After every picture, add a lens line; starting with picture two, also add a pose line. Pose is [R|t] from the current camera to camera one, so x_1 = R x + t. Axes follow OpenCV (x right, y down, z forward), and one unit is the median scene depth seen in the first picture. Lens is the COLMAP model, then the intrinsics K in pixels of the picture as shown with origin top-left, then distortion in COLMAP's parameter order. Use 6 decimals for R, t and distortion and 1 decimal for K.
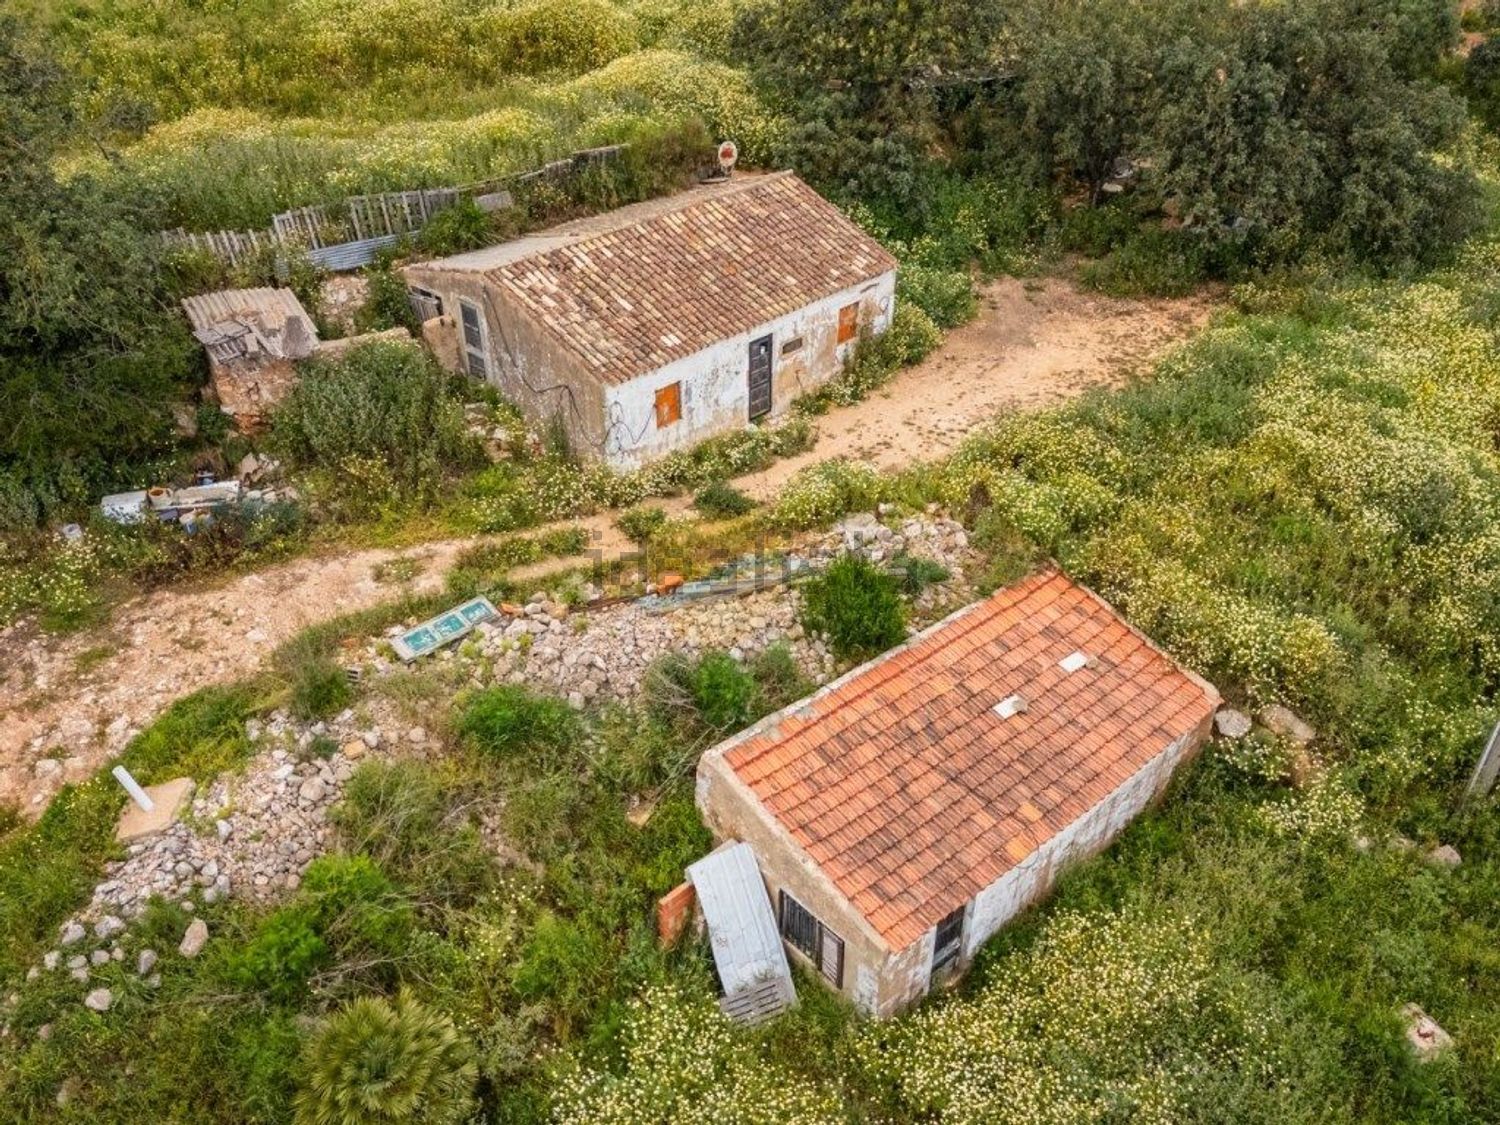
lens RADIAL K [[1262.3, 0, 748.5], [0, 1262.3, 618.5], [0, 0, 1]] dist [0.073608, -0.079694]
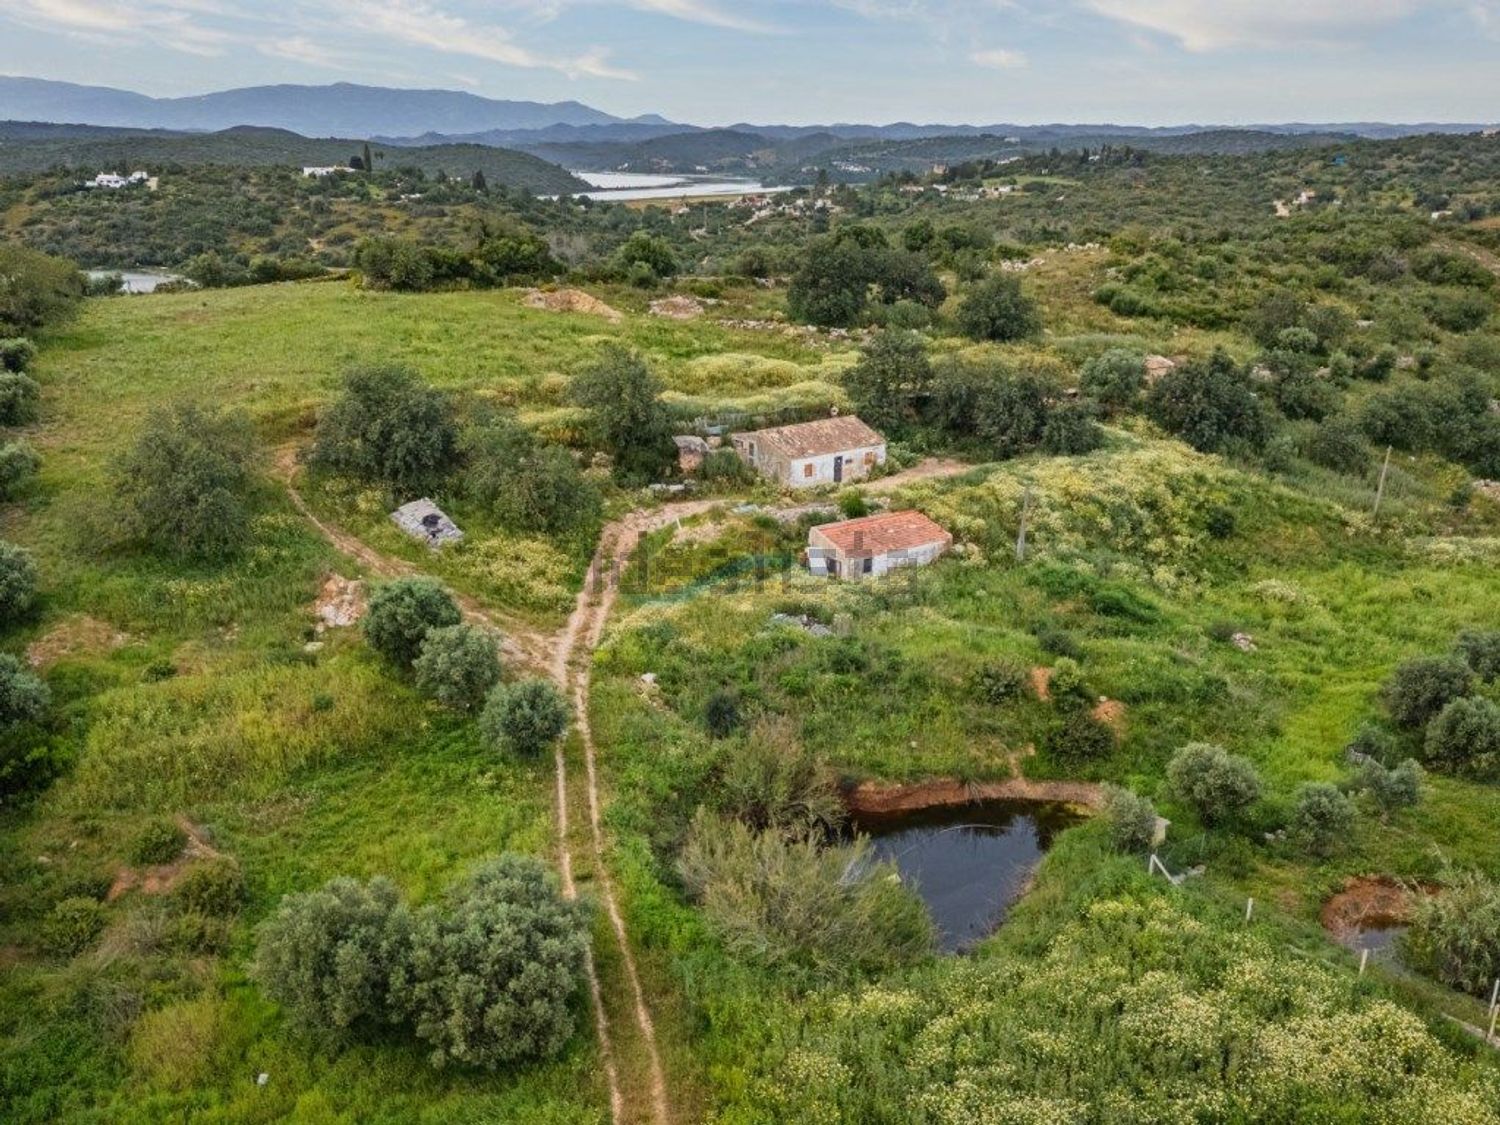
lens RADIAL K [[1259.7, 0, 747.4], [0, 1259.7, 636.8], [0, 0, 1]] dist [0.084040, -0.097424]
pose [[0.991965, 0.054524, -0.114157, 0.176682], [-0.081693, 0.965070, -0.248930, 1.074975], [0.096597, 0.256256, 0.961770, -2.067749]]
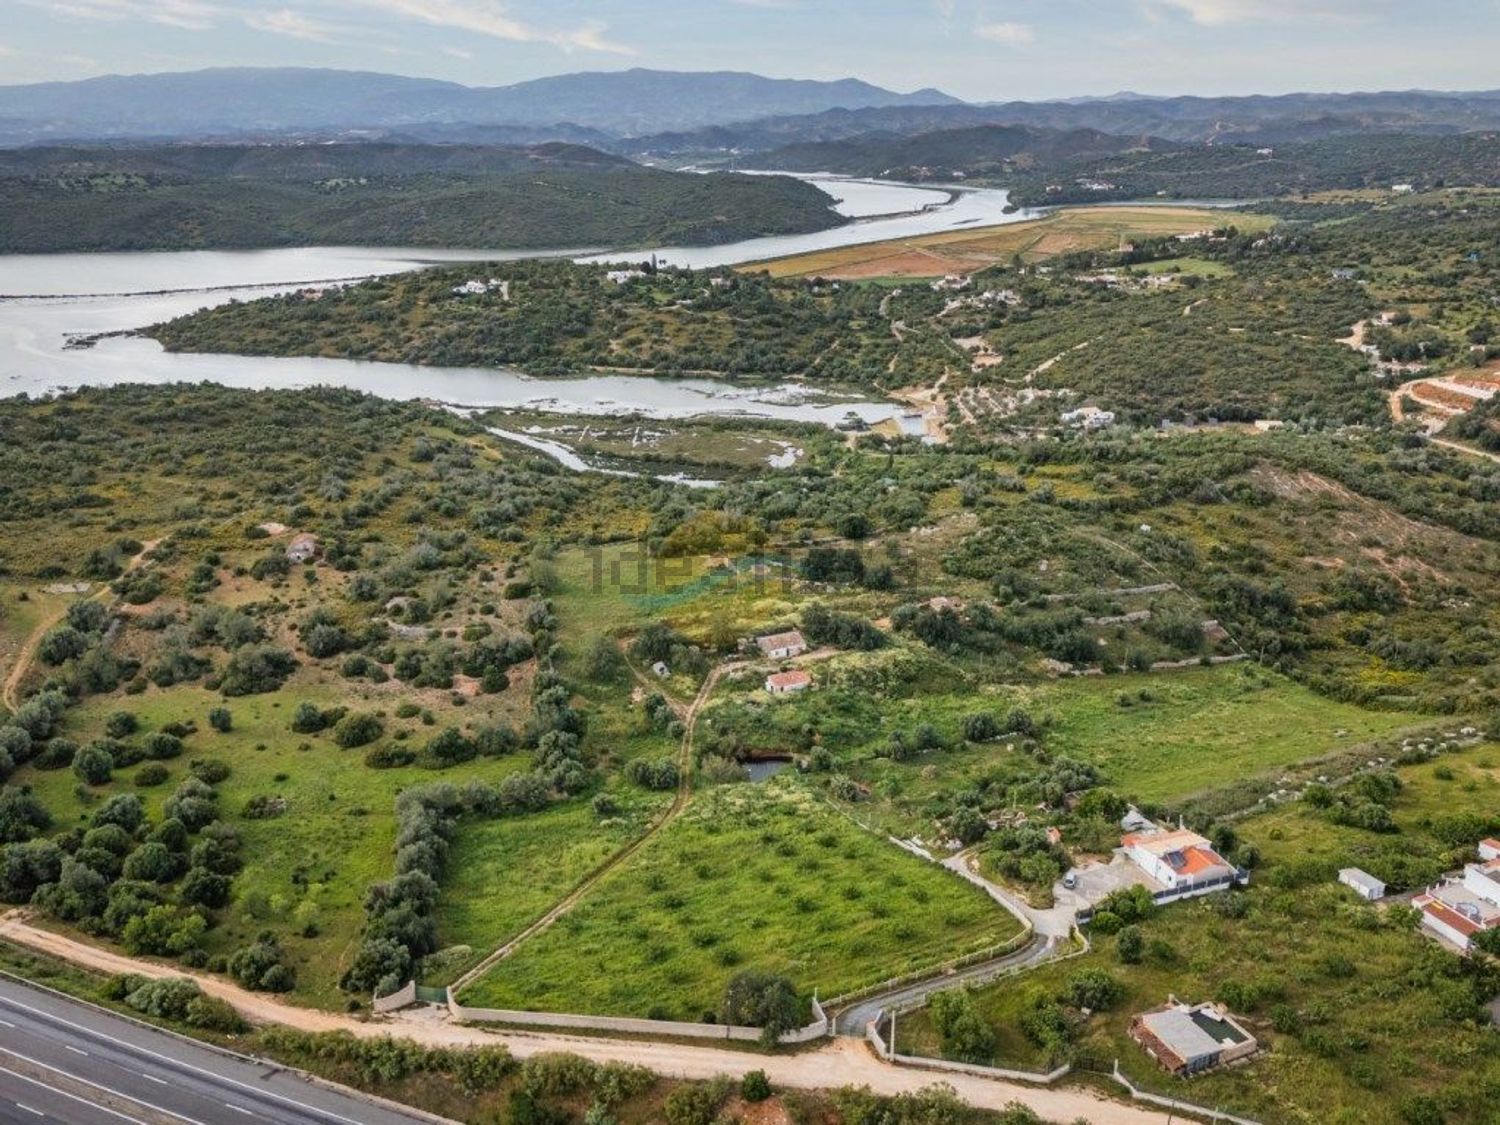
lens RADIAL K [[1266.0, 0, 754.1], [0, 1266.0, 580.3], [0, 0, 1]] dist [0.128554, -0.242468]
pose [[0.947468, 0.106497, -0.301602, 2.869469], [-0.183642, 0.953160, -0.240338, 1.822960], [0.261879, 0.283099, 0.922645, -8.969595]]
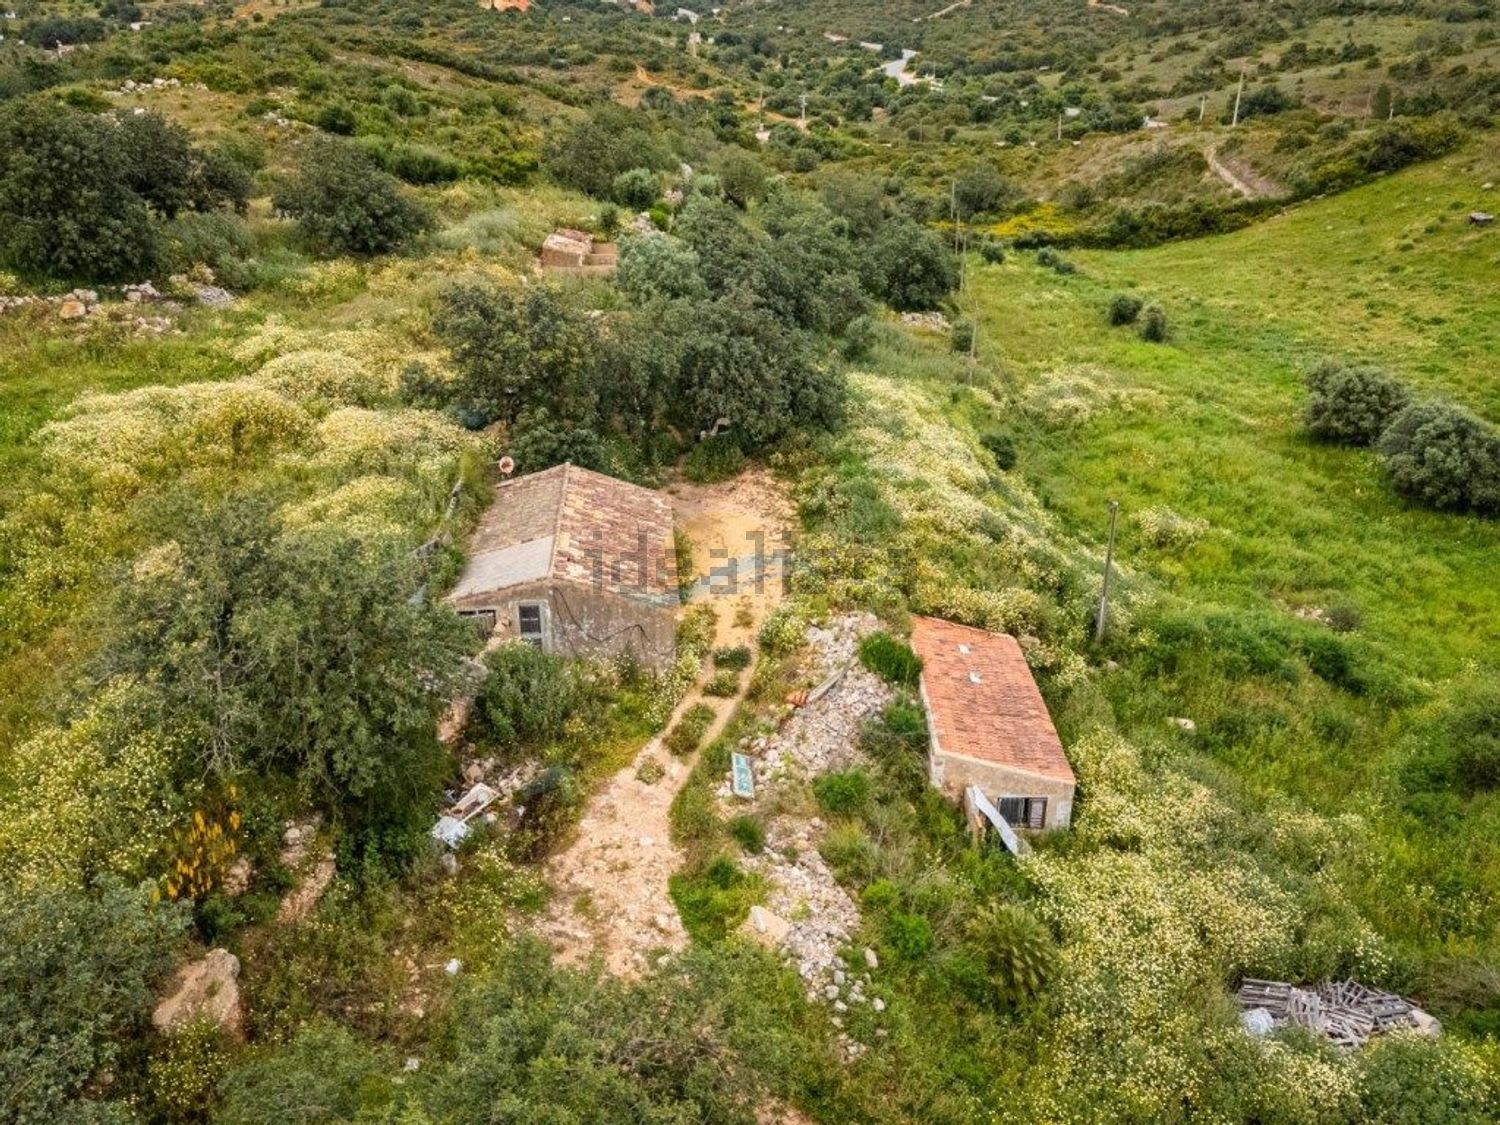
lens RADIAL K [[1263.6, 0, 754.1], [0, 1263.6, 530.1], [0, 0, 1]] dist [0.110938, -0.171605]
pose [[0.658796, -0.301316, 0.689345, -0.980801], [0.438365, 0.898414, -0.026237, -0.174184], [-0.611412, 0.319470, 0.723958, -0.179380]]
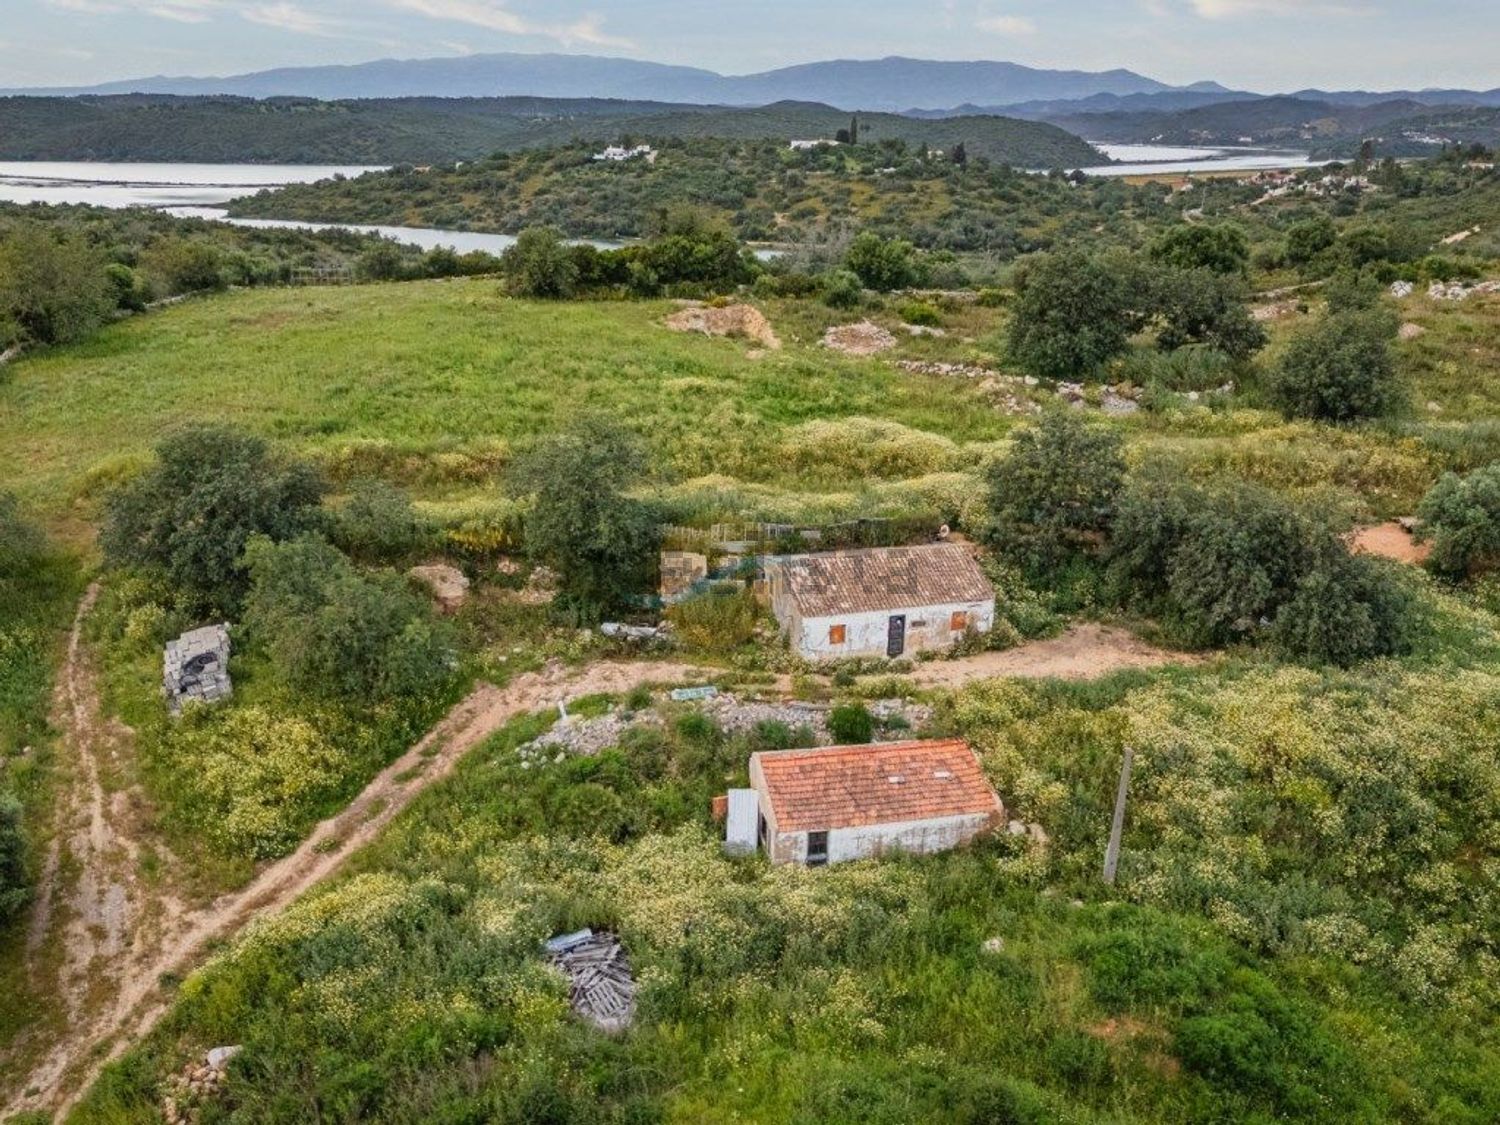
lens RADIAL K [[1259.7, 0, 747.4], [0, 1259.7, 636.8], [0, 0, 1]] dist [0.084040, -0.097424]
pose [[0.869947, 0.196018, -0.452514, 0.734831], [-0.296173, 0.941362, -0.161612, 0.212468], [0.394300, 0.274616, 0.876991, -0.875140]]
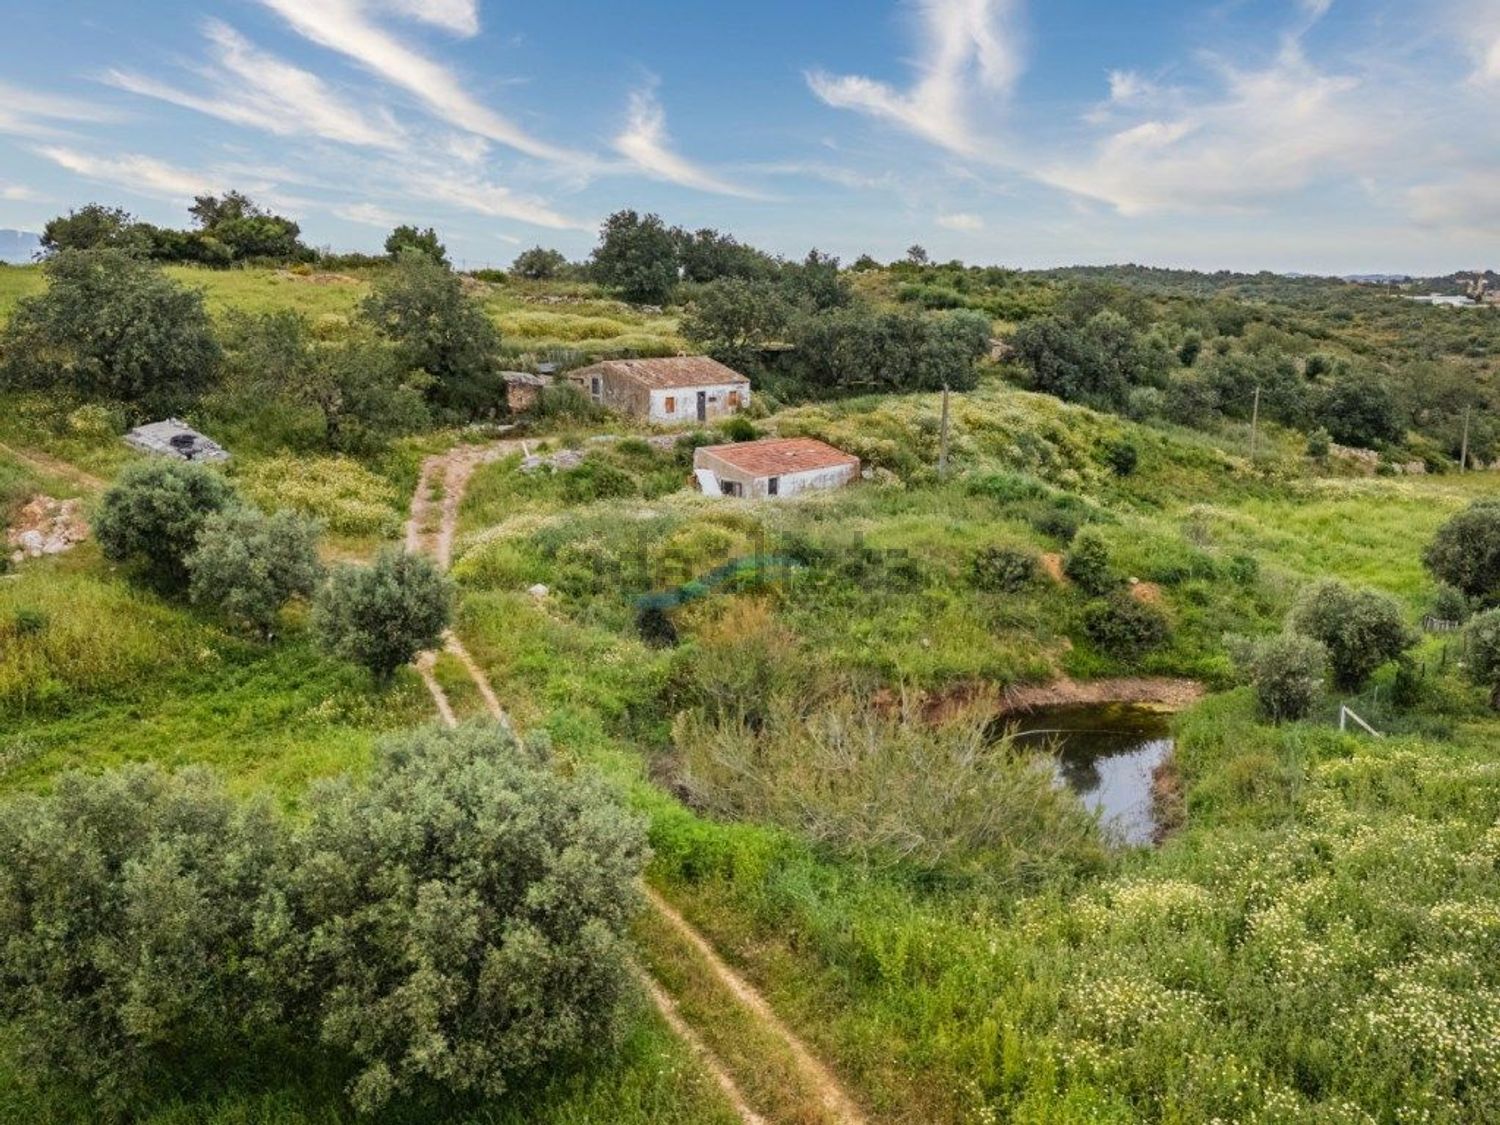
lens RADIAL K [[1263.6, 0, 754.1], [0, 1263.6, 530.1], [0, 0, 1]] dist [0.110938, -0.171605]
pose [[0.994639, -0.013643, 0.102507, -0.162168], [0.056094, 0.903932, -0.423983, 1.228728], [-0.086875, 0.427460, 0.899851, -1.353534]]
